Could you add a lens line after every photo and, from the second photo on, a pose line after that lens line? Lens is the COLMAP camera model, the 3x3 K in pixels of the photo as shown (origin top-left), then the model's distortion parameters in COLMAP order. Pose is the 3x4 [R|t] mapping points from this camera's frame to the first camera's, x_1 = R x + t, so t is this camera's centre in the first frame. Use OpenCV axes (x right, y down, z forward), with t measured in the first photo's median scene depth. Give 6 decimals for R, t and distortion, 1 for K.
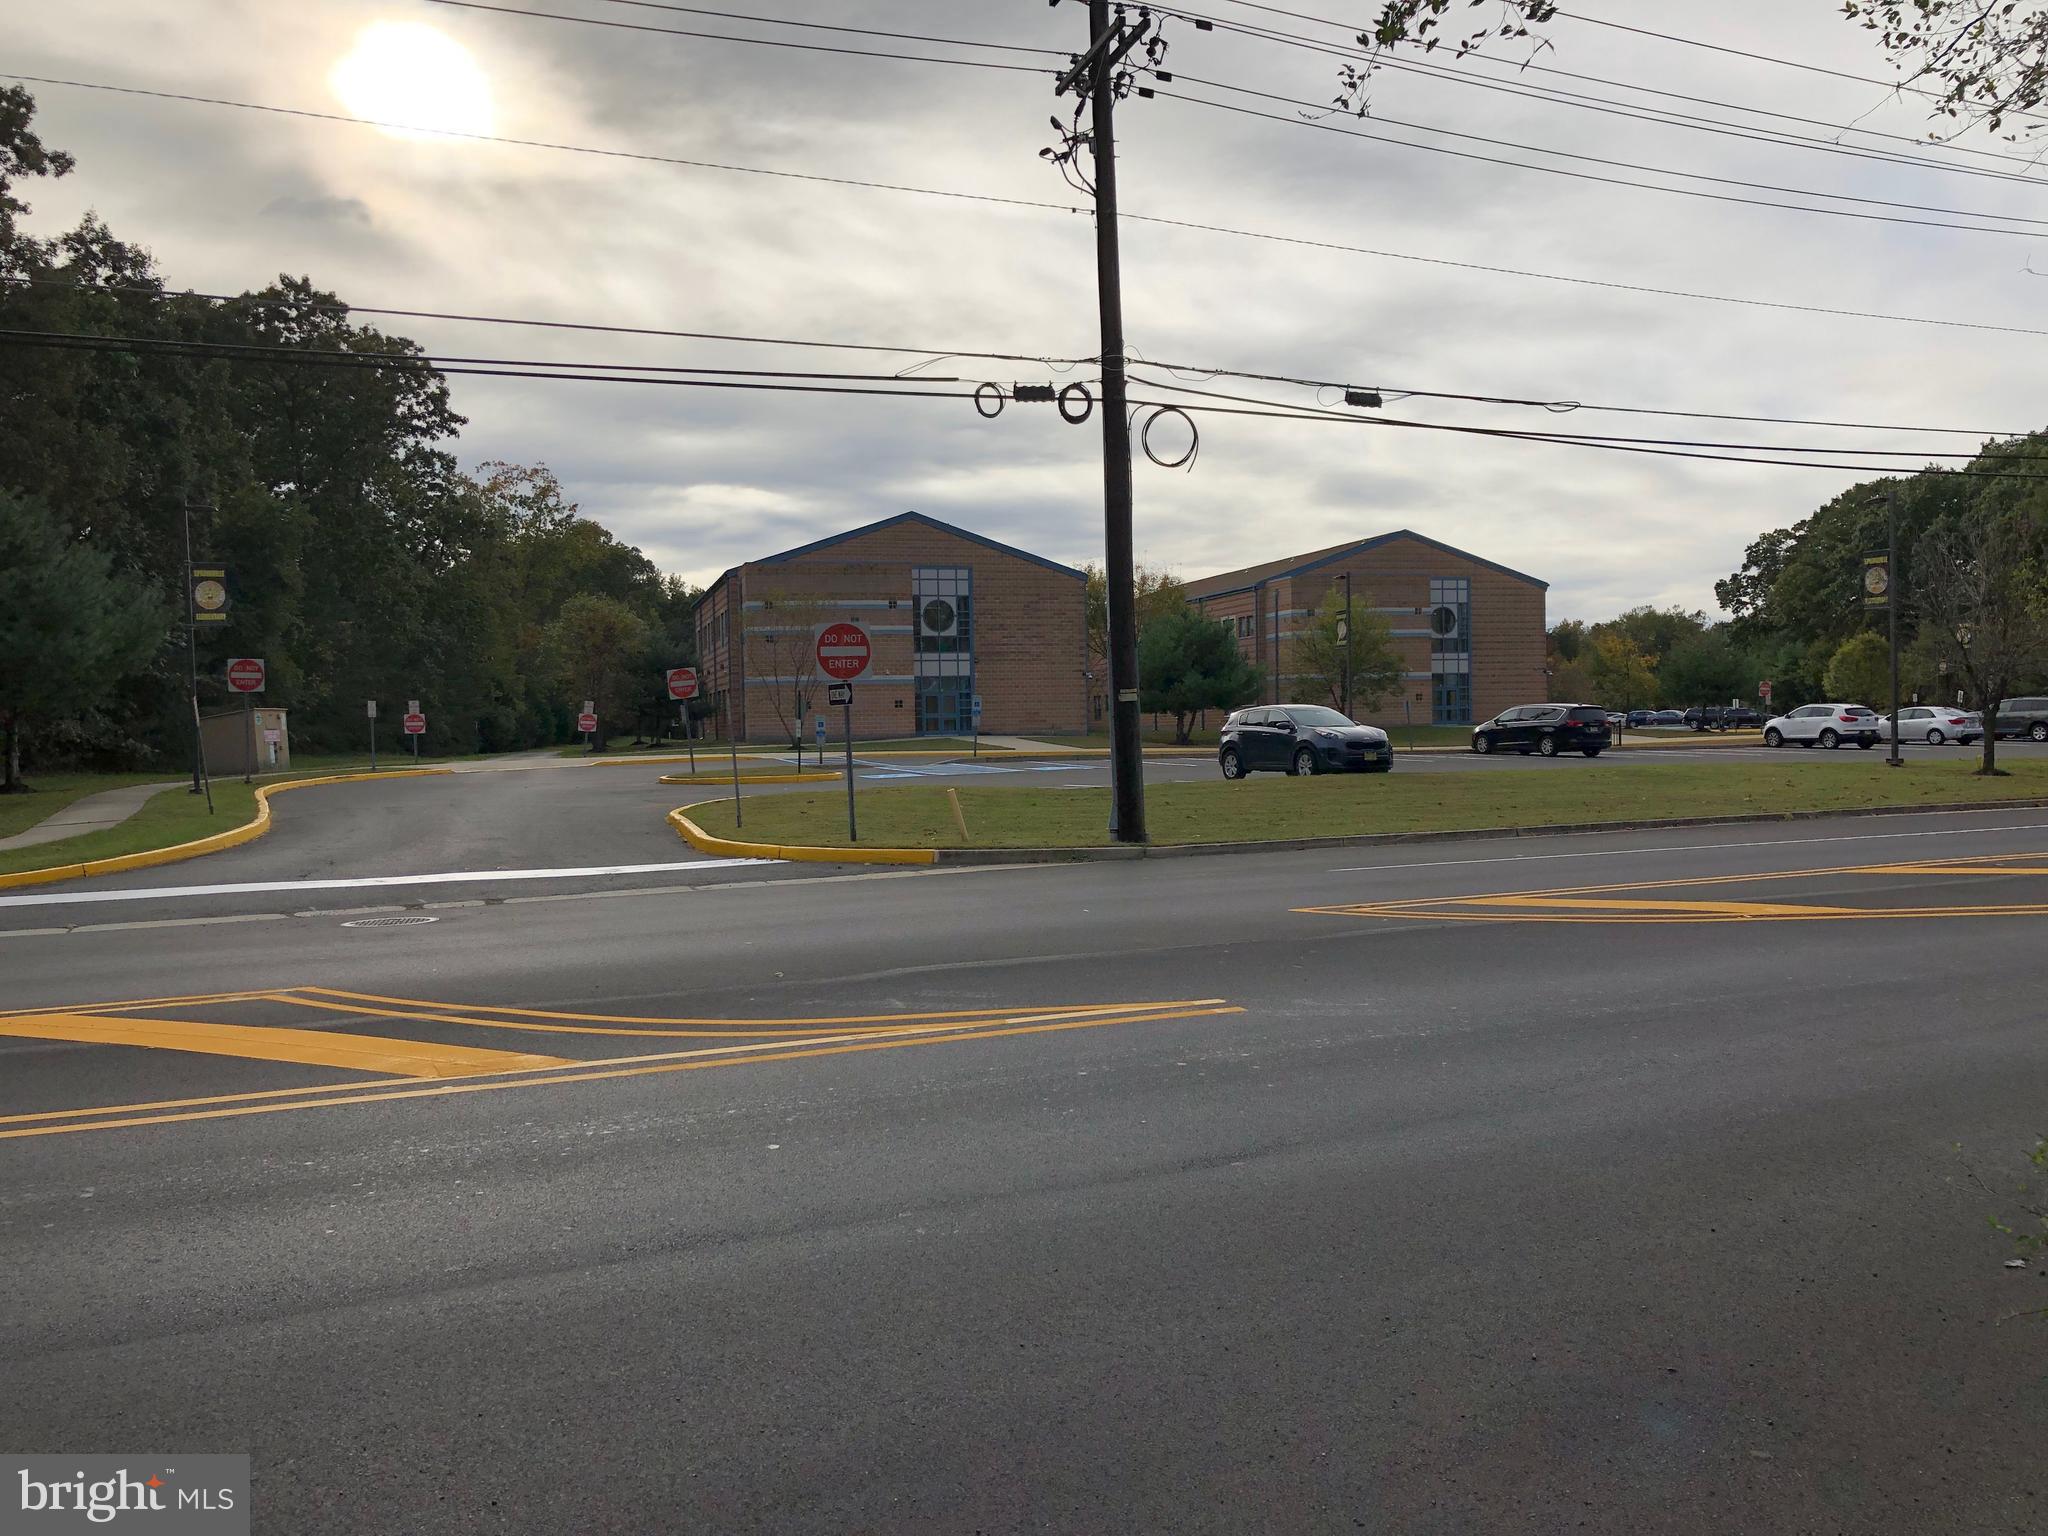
lens RADIAL K [[1677.3, 0, 1026.5], [0, 1677.3, 763.6], [0, 0, 1]] dist [-0.018076, -0.006848]
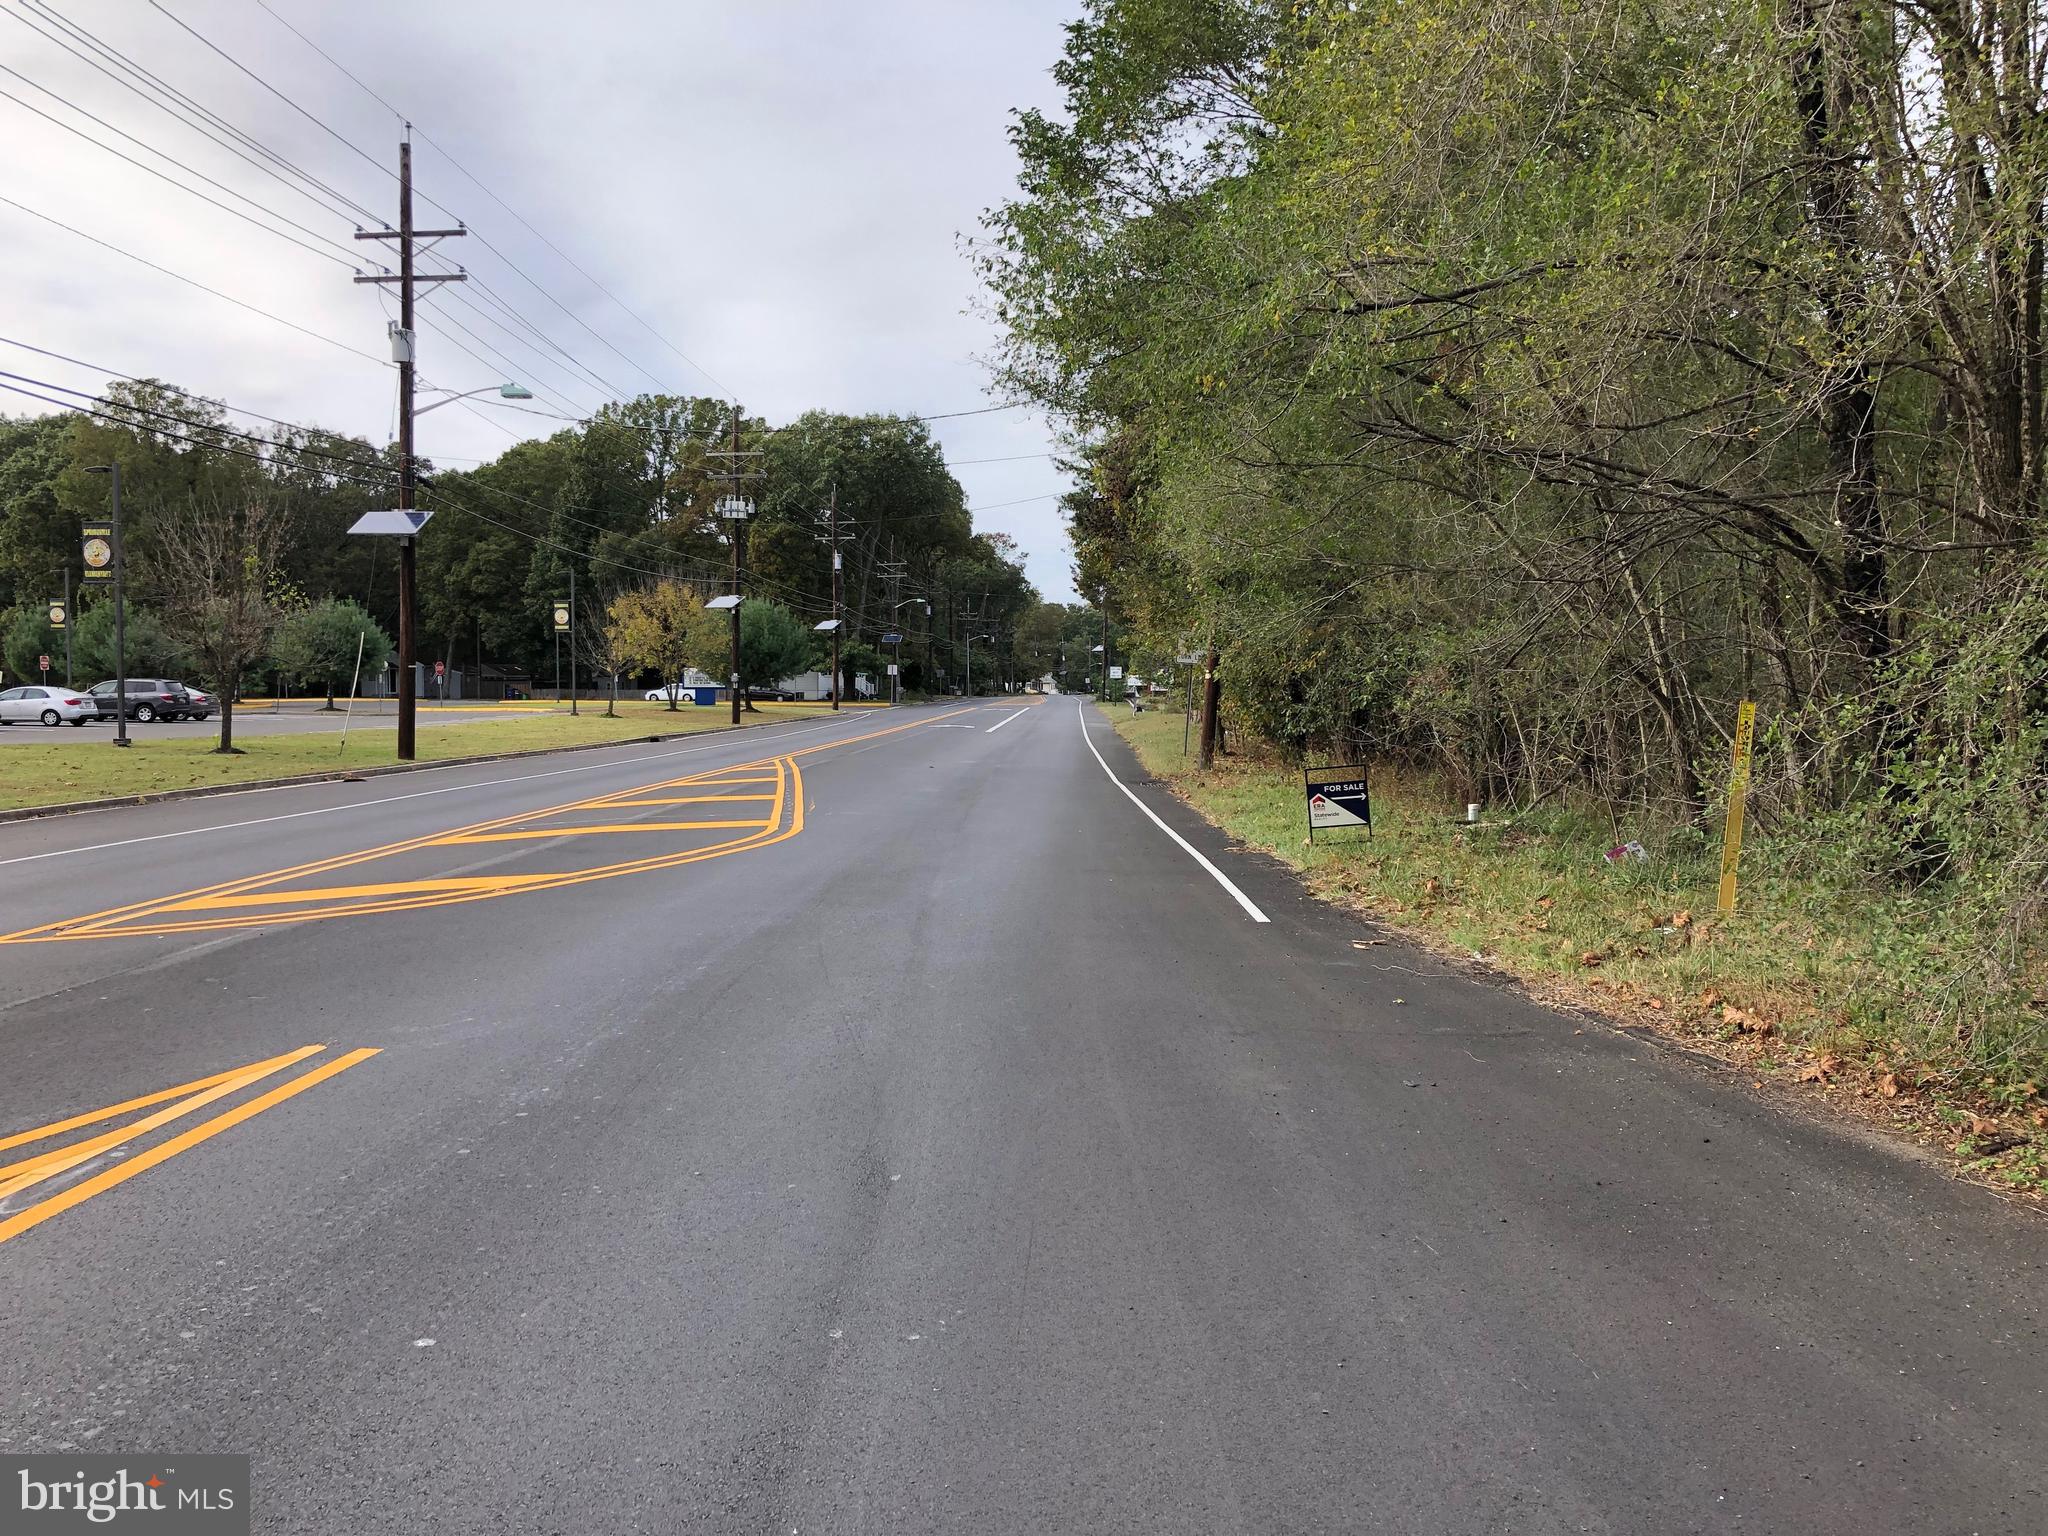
lens RADIAL K [[1677.3, 0, 1026.5], [0, 1677.3, 767.2], [0, 0, 1]] dist [-0.018076, -0.006848]
pose [[0.448333, -0.029975, 0.893364, -0.132558], [0.018648, 0.999534, 0.024179, -0.000372], [-0.893672, 0.005819, 0.448683, 0.110544]]
